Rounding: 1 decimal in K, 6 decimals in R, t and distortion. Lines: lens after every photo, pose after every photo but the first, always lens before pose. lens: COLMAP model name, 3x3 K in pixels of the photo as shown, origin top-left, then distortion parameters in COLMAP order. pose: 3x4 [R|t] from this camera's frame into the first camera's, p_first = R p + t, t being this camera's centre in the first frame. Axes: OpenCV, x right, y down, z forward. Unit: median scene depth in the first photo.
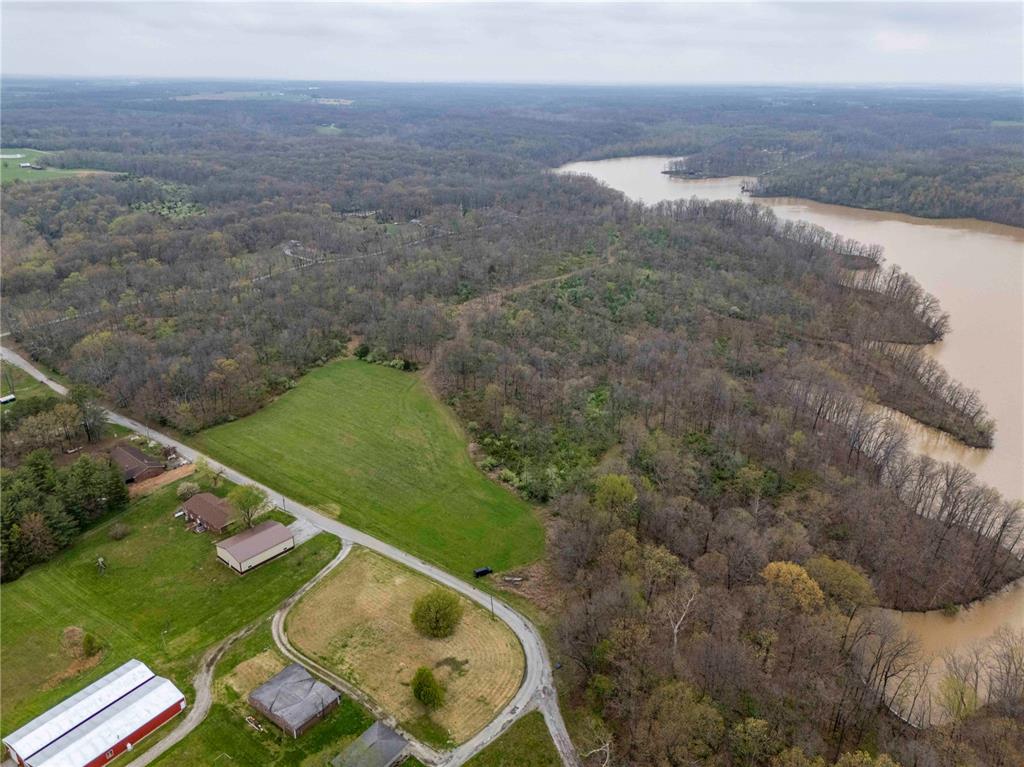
lens RADIAL K [[753.5, 0, 515.2], [0, 753.5, 377.5], [0, 0, 1]] dist [0.075735, -0.063924]
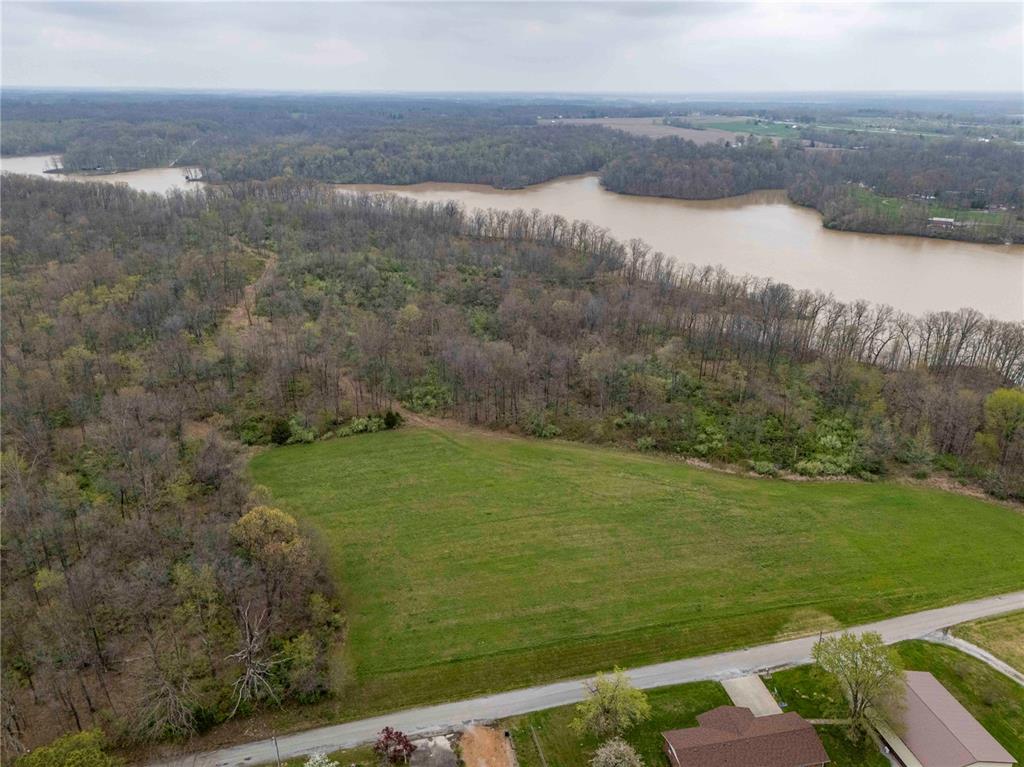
lens RADIAL K [[753.5, 0, 515.2], [0, 753.5, 377.5], [0, 0, 1]] dist [0.075735, -0.063924]
pose [[0.617120, -0.287447, 0.732487, -0.710901], [0.293069, 0.947877, 0.125060, -0.130874], [-0.730255, 0.137492, 0.669196, 0.708491]]
